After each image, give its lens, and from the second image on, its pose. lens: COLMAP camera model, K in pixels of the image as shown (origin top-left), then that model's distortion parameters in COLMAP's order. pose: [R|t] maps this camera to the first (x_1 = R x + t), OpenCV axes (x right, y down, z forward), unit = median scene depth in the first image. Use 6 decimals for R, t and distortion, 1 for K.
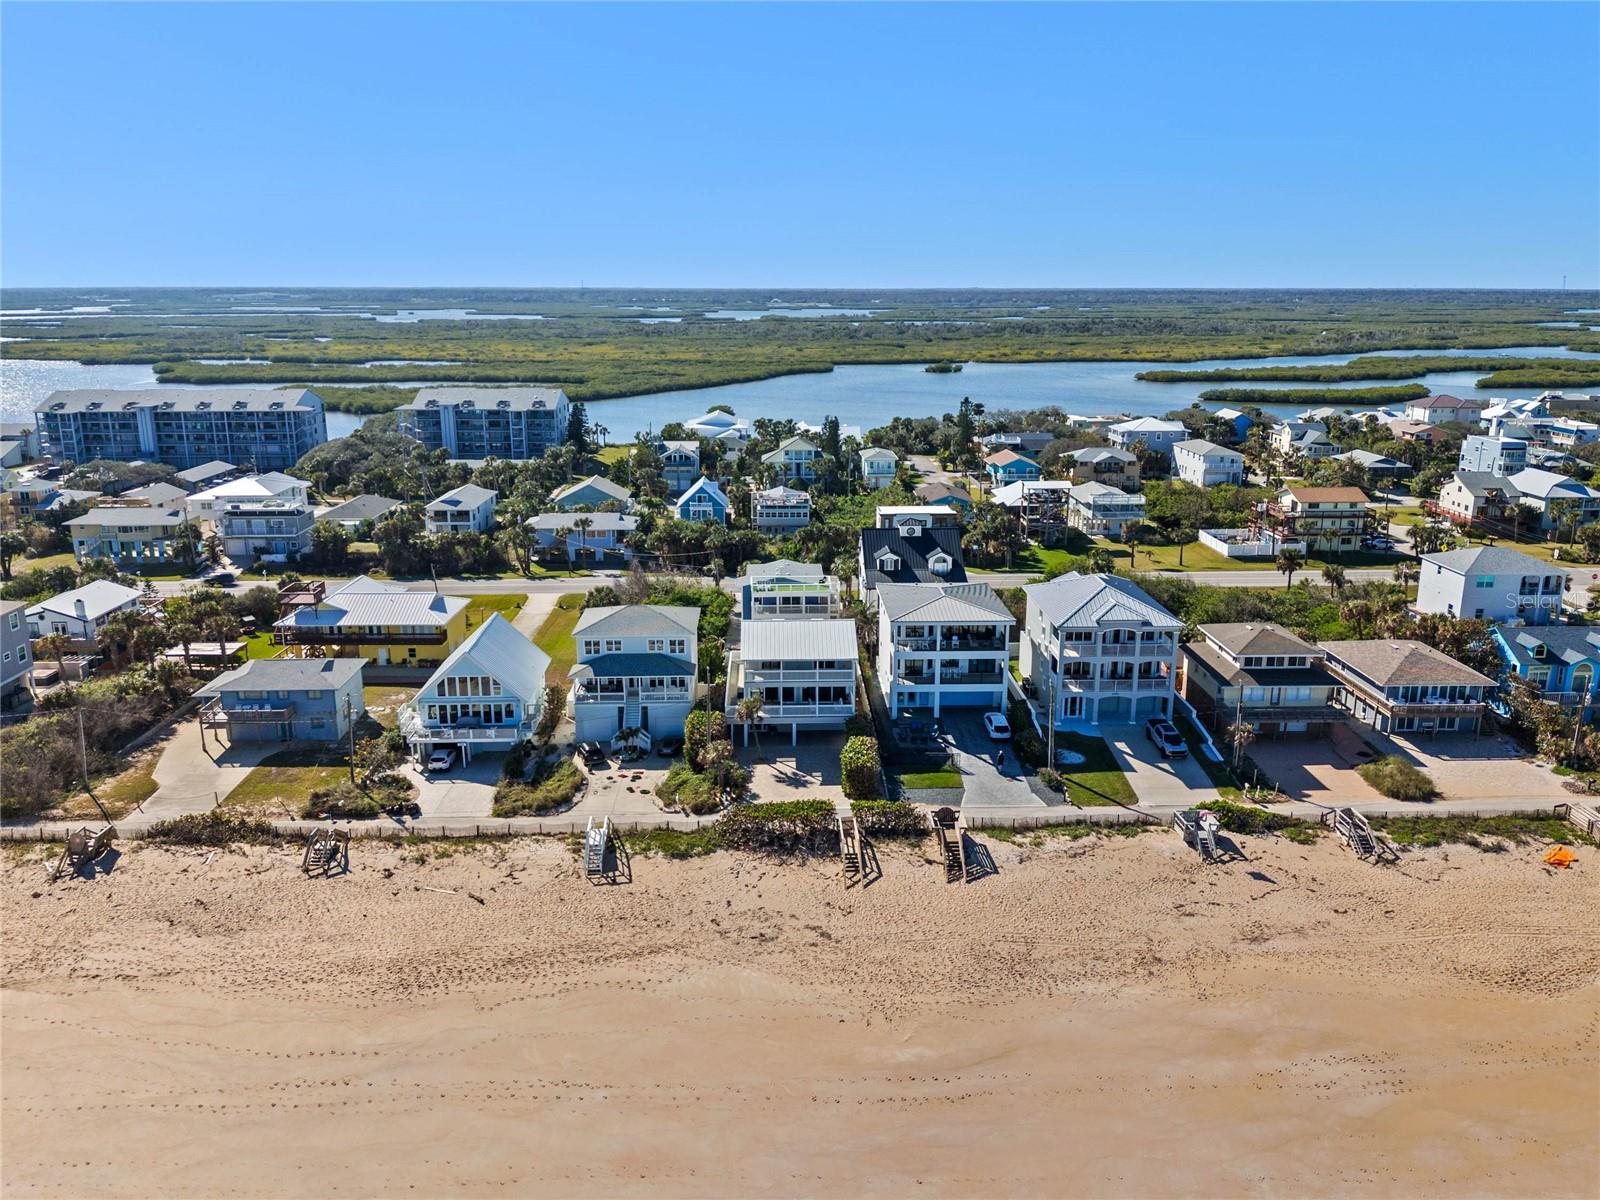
lens RADIAL K [[1194.8, 0, 803.5], [0, 1194.8, 599.4], [0, 0, 1]] dist [0.065709, -0.112939]
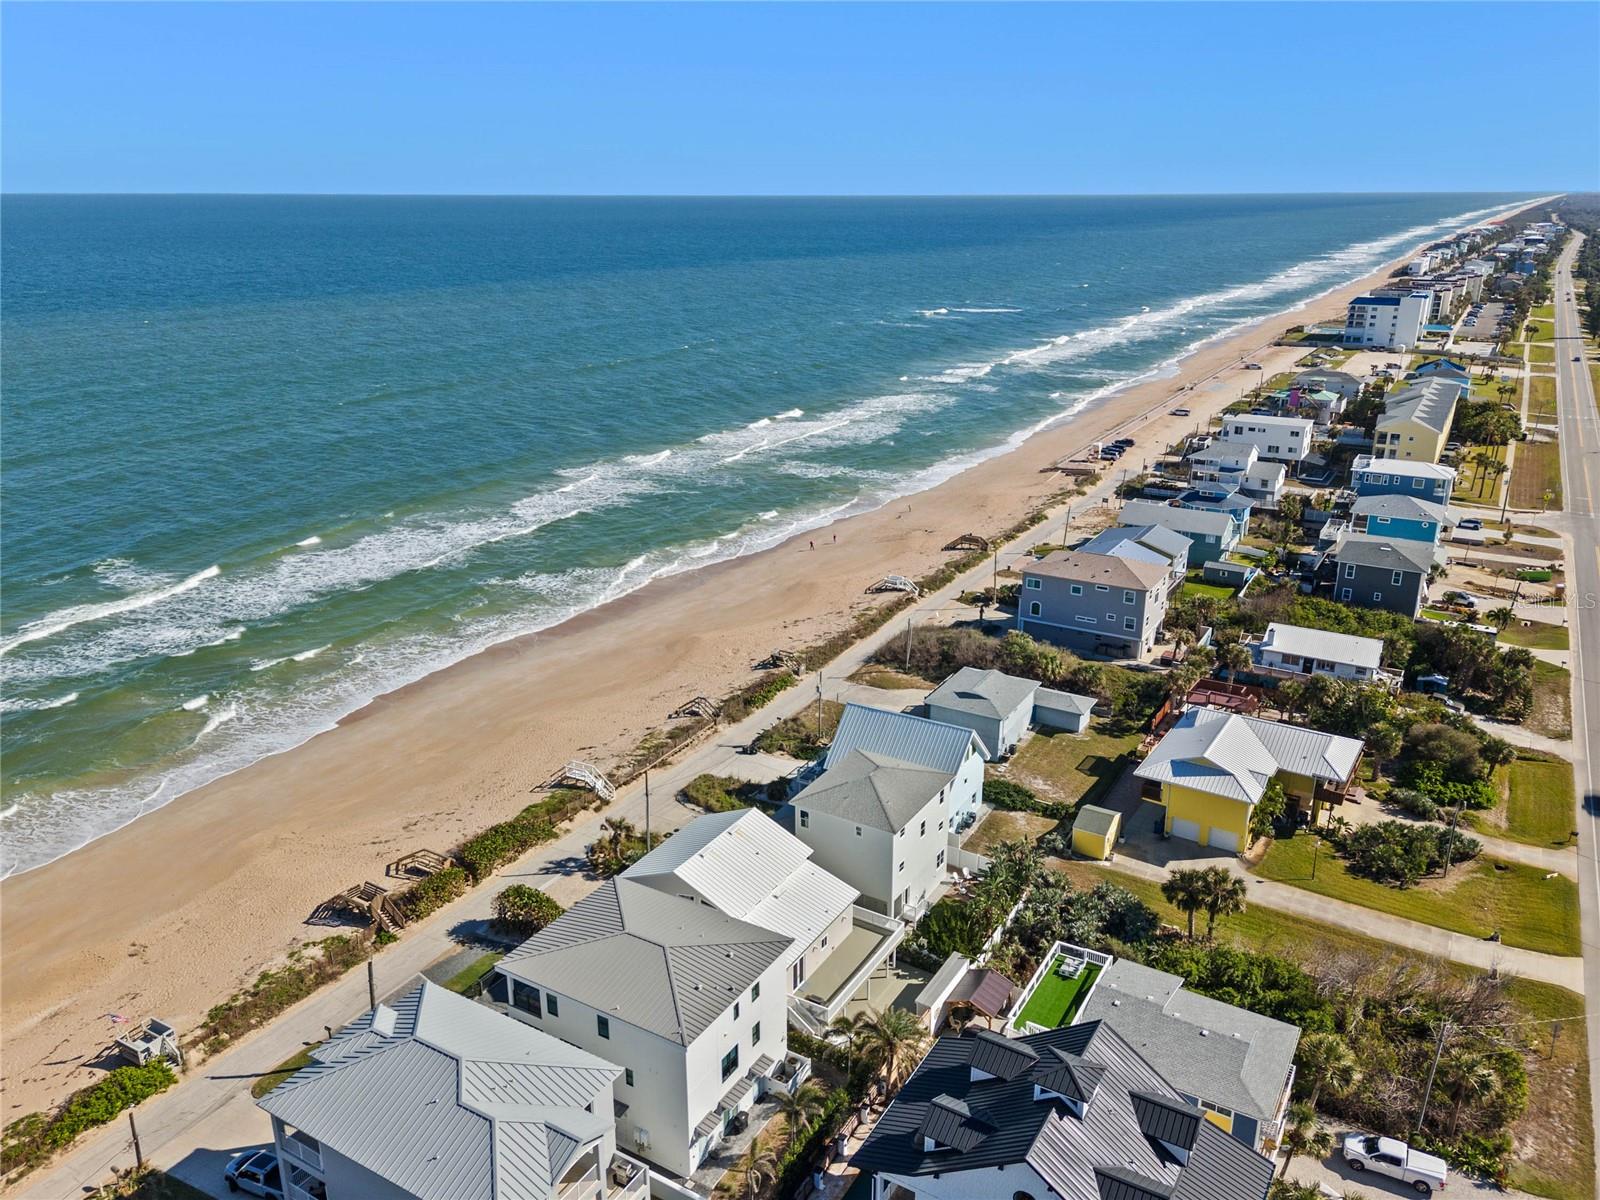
lens RADIAL K [[1176.9, 0, 803.2], [0, 1176.9, 603.7], [0, 0, 1]] dist [0.063547, -0.065404]
pose [[-0.539164, 0.275421, -0.795893, 0.589709], [-0.210356, 0.871024, 0.443922, -0.518535], [0.815507, 0.406768, -0.411688, 1.411814]]
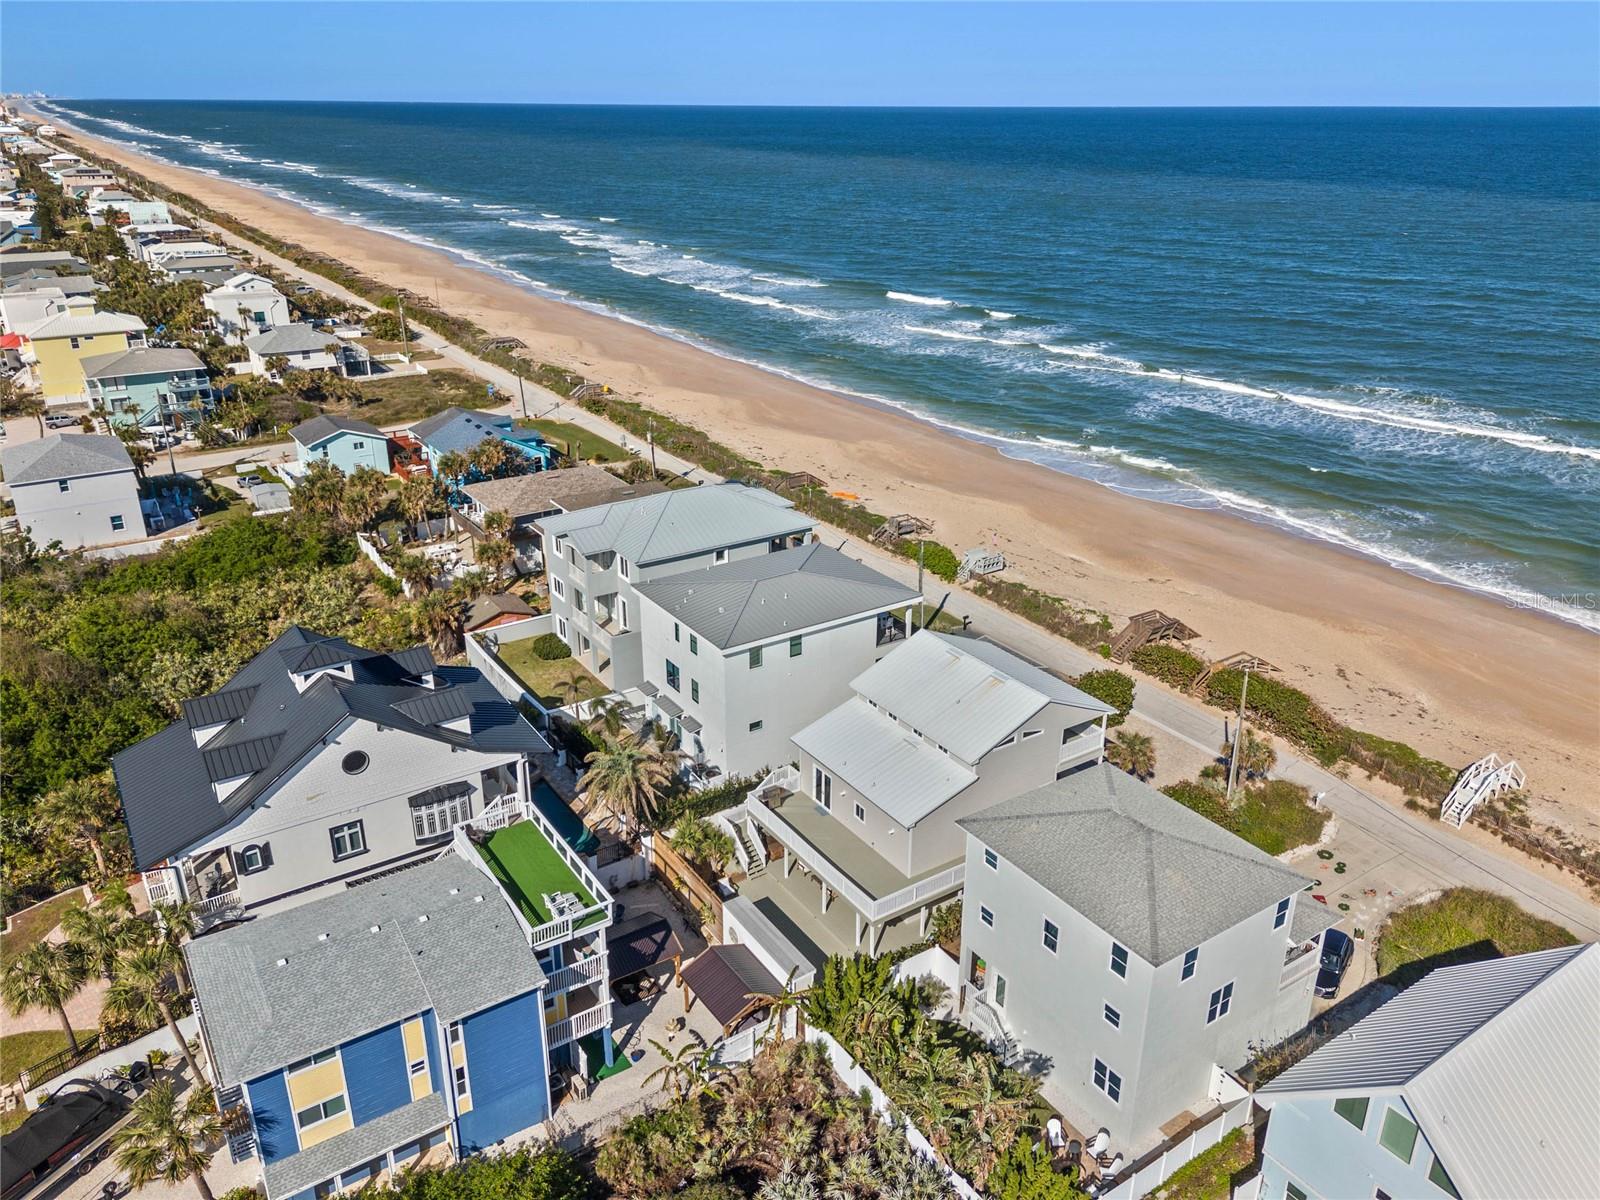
lens RADIAL K [[1176.9, 0, 803.2], [0, 1176.9, 603.7], [0, 0, 1]] dist [0.063547, -0.065404]
pose [[-0.529792, -0.334161, 0.779524, -0.437763], [0.208969, 0.839346, 0.501828, -0.346154], [-0.821981, 0.428761, -0.374849, 1.383461]]
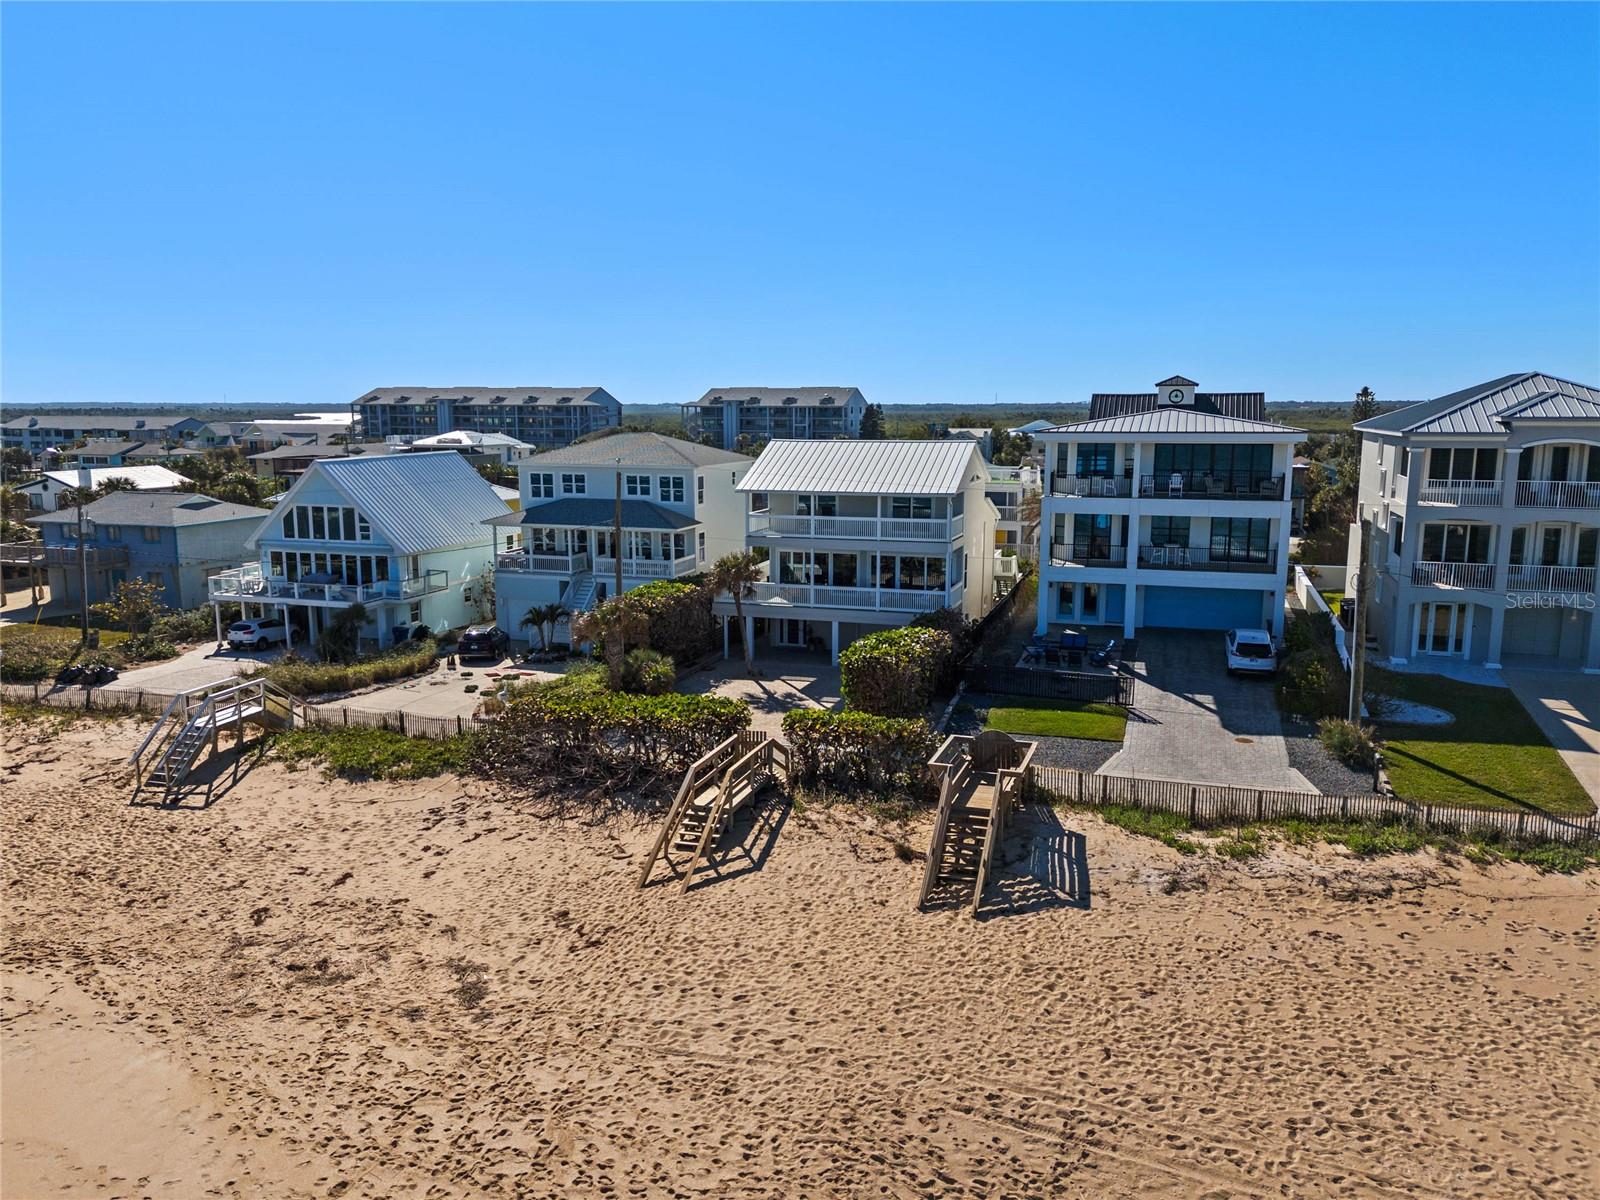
lens RADIAL K [[1176.9, 0, 803.2], [0, 1176.9, 603.7], [0, 0, 1]] dist [0.063547, -0.065404]
pose [[0.942223, 0.054279, -0.330559, 0.157516], [-0.083220, 0.993778, -0.074030, 0.143161], [0.324484, 0.097262, 0.940878, 0.536655]]
